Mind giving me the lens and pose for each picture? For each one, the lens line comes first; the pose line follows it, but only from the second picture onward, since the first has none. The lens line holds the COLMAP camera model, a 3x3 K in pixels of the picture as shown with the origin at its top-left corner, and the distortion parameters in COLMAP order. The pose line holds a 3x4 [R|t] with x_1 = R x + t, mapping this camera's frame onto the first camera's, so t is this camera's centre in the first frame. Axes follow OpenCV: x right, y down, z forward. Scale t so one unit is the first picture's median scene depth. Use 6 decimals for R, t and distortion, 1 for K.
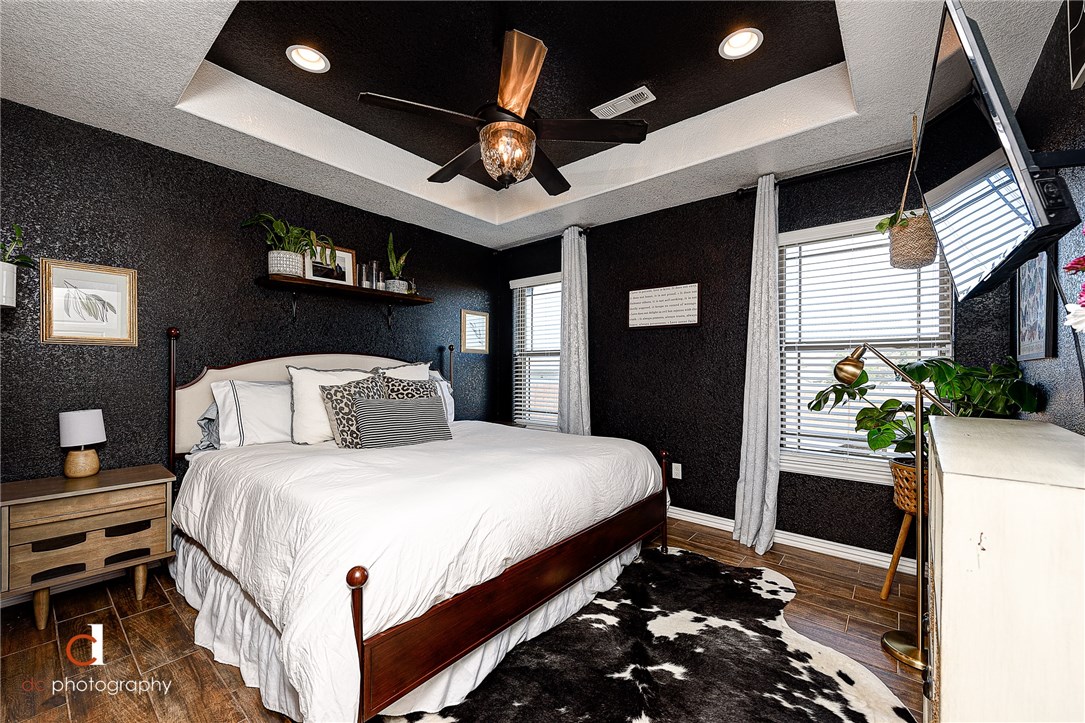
lens RADIAL K [[423.3, 0, 543.1], [0, 423.3, 368.3], [0, 0, 1]] dist [0.009043, -0.000282]
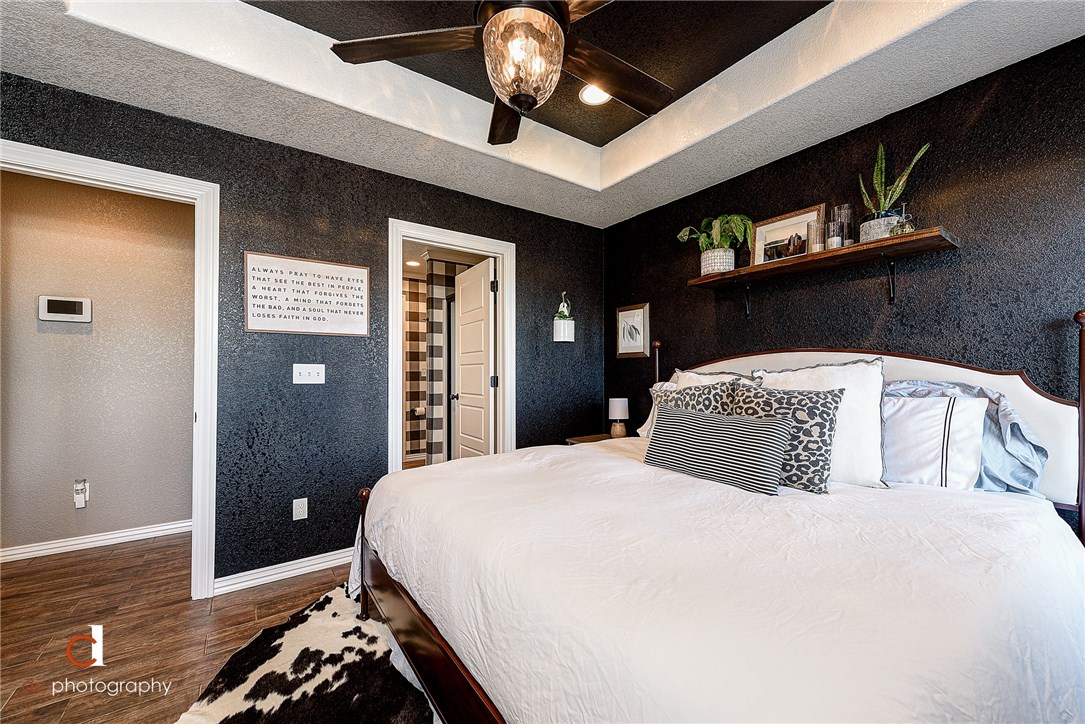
lens RADIAL K [[423.3, 0, 543.0], [0, 423.3, 365.8], [0, 0, 1]] dist [0.009043, -0.000282]
pose [[-0.235934, -0.013355, -0.971677, 0.422504], [0.003995, 0.999884, -0.014713, 0.000129], [0.971761, -0.007353, -0.235853, 0.846364]]
